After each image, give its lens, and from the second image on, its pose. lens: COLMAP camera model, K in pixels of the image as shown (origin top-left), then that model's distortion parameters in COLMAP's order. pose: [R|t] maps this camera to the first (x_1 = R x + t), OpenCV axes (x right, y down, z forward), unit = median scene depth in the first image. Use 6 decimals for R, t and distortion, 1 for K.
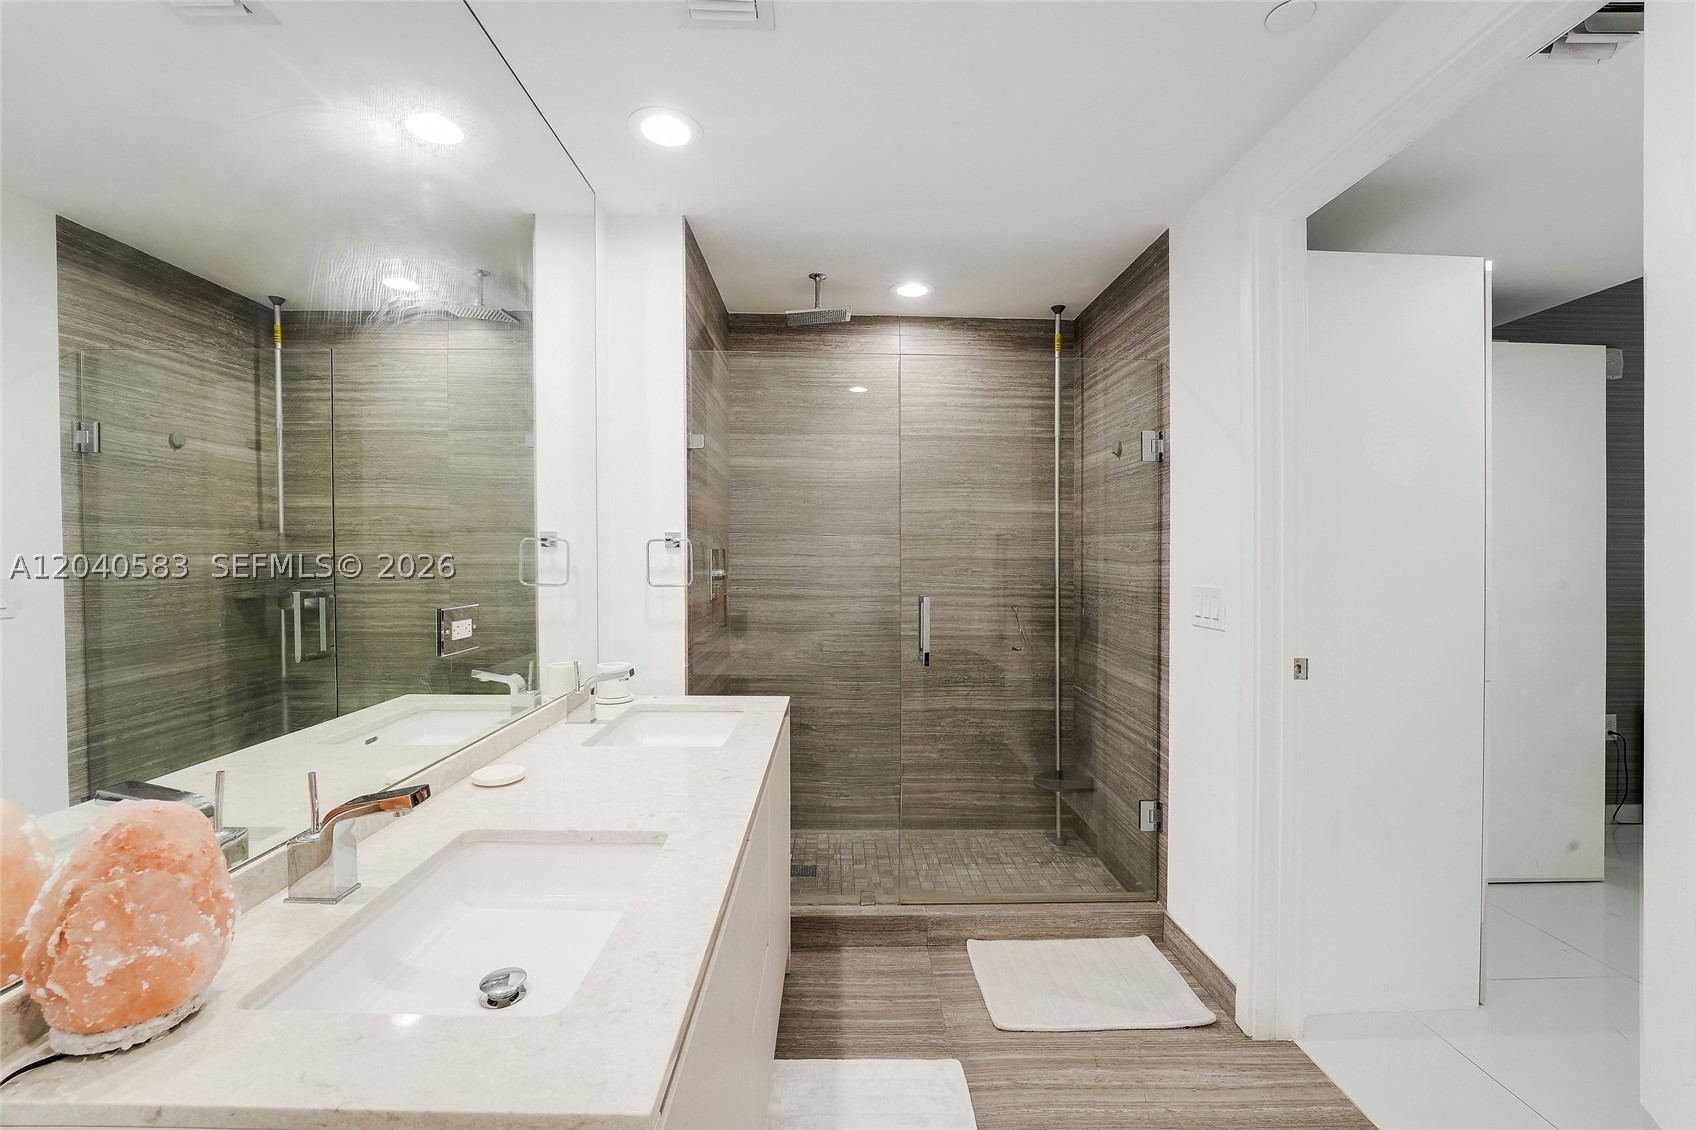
lens RADIAL K [[710.7, 0, 848.0], [0, 710.7, 565.0], [0, 0, 1]] dist [0.000614, -0.000049]
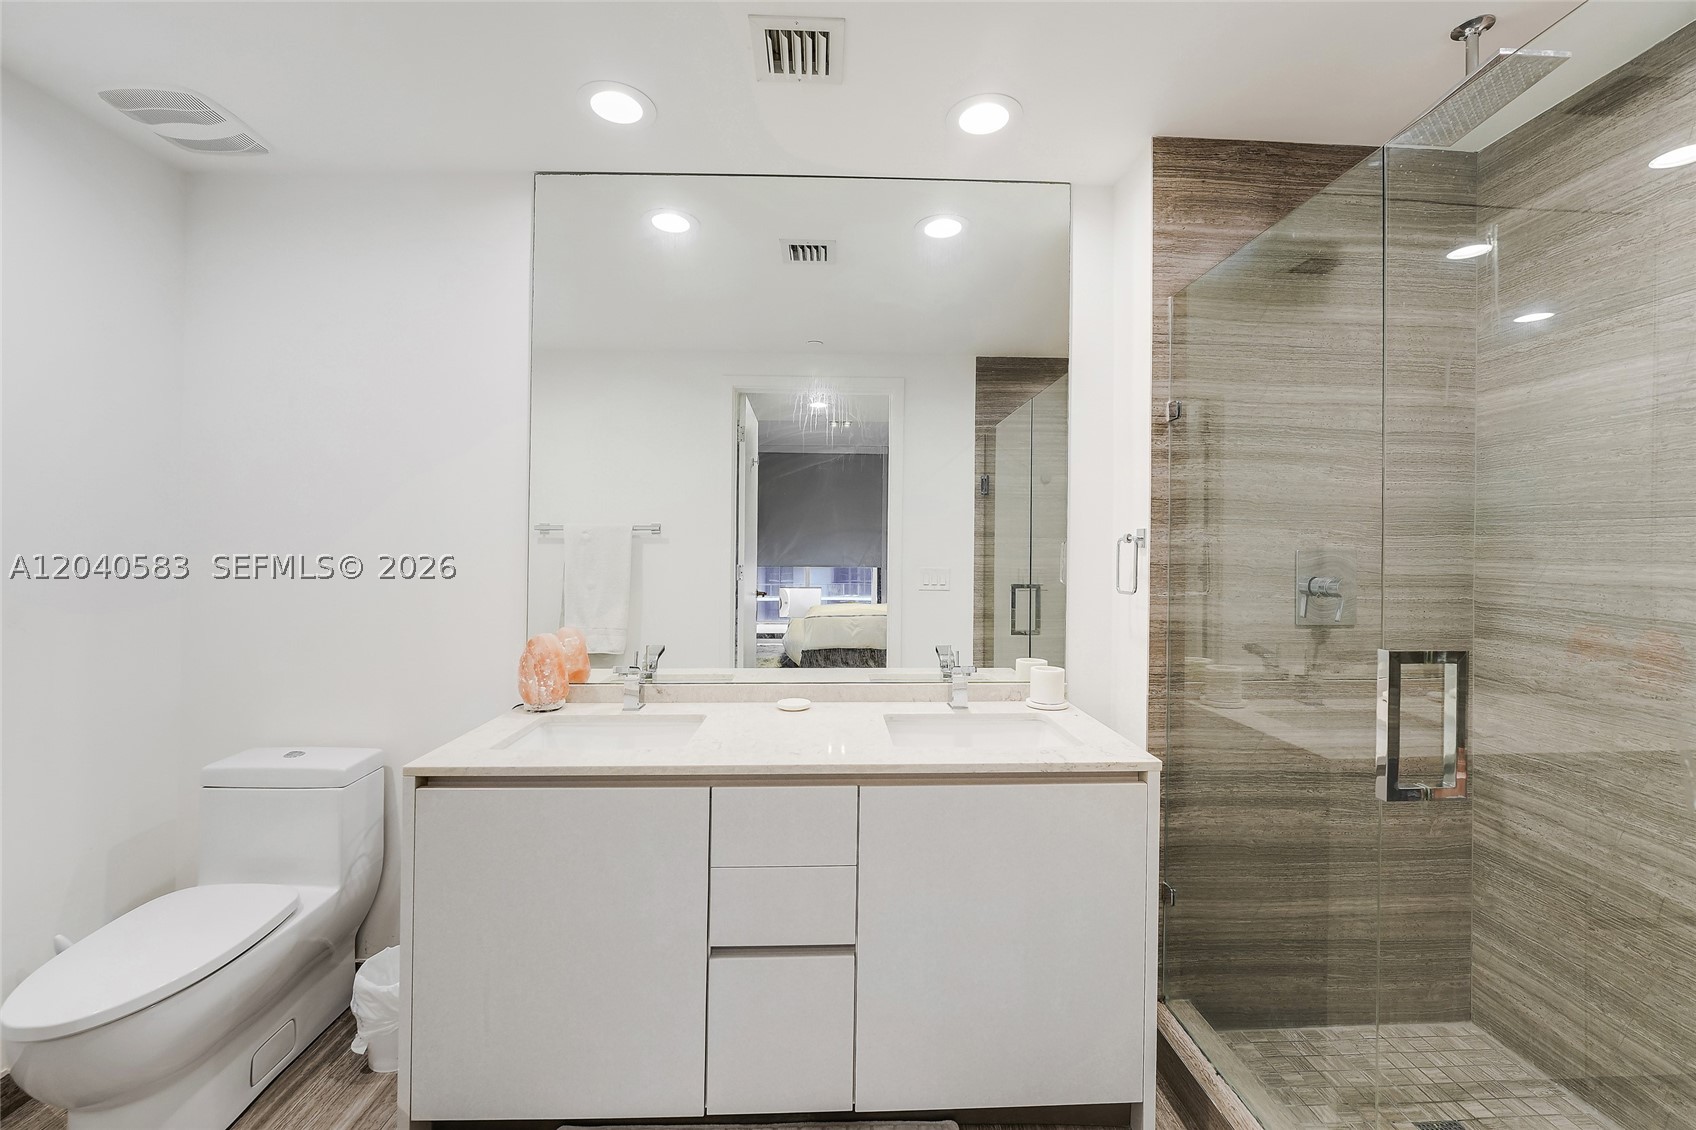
lens RADIAL K [[710.7, 0, 848.0], [0, 710.7, 565.0], [0, 0, 1]] dist [0.000614, -0.000049]
pose [[0.020028, 0.016756, -0.999659, 0.580594], [-0.019552, 0.999675, 0.016365, -0.014185], [0.999608, 0.019217, 0.020349, 0.654207]]
